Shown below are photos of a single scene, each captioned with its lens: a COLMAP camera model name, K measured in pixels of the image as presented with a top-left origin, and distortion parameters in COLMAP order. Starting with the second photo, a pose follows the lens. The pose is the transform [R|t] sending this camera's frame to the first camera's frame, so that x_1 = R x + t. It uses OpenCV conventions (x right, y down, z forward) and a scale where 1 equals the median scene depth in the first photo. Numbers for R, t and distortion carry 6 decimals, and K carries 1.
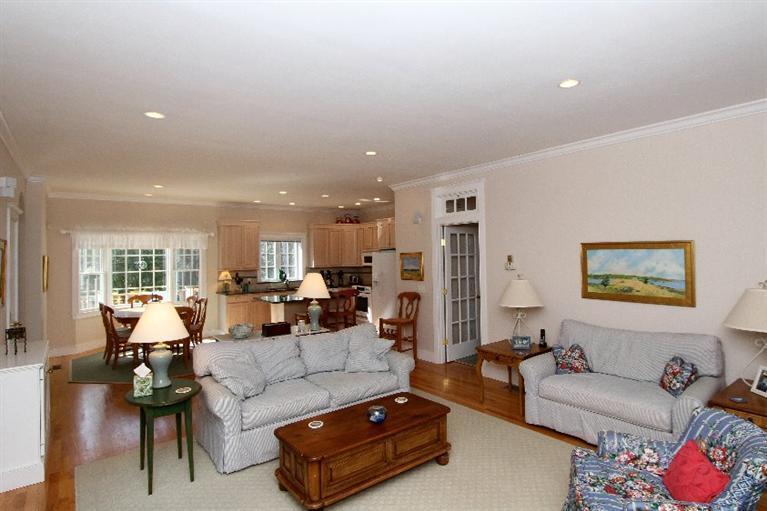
lens RADIAL K [[392.0, 0, 384.2], [0, 392.0, 251.3], [0, 0, 1]] dist [0.001651, 0.000751]
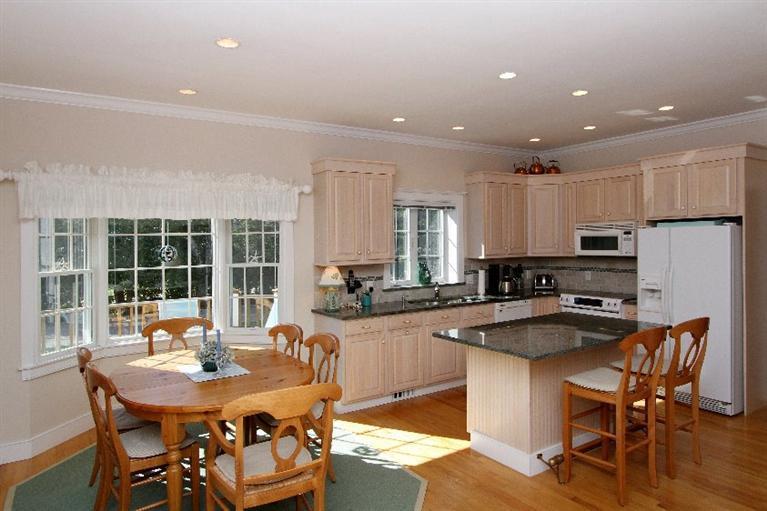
lens RADIAL K [[492.5, 0, 394.7], [0, 492.5, 242.0], [0, 0, 1]] dist [-0.004001, -0.000769]
pose [[0.997165, -0.001262, -0.075235, -0.274798], [0.002314, 0.999901, 0.013888, 0.011626], [0.075210, -0.014023, 0.997069, 0.393116]]
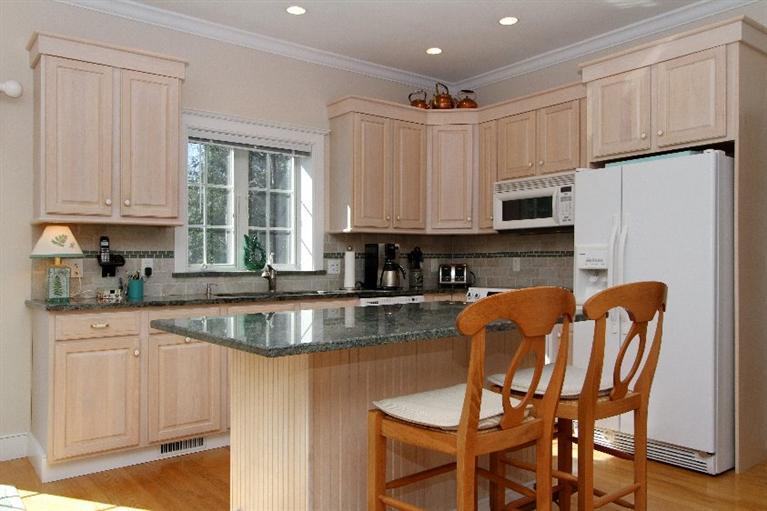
lens RADIAL K [[610.2, 0, 384.6], [0, 610.2, 257.1], [0, 0, 1]] dist [-0.005151, 0.007750]
pose [[0.999919, 0.011216, 0.006018, -0.171999], [-0.011248, 0.999923, 0.005264, 0.066058], [-0.005958, -0.005331, 0.999968, 0.551951]]
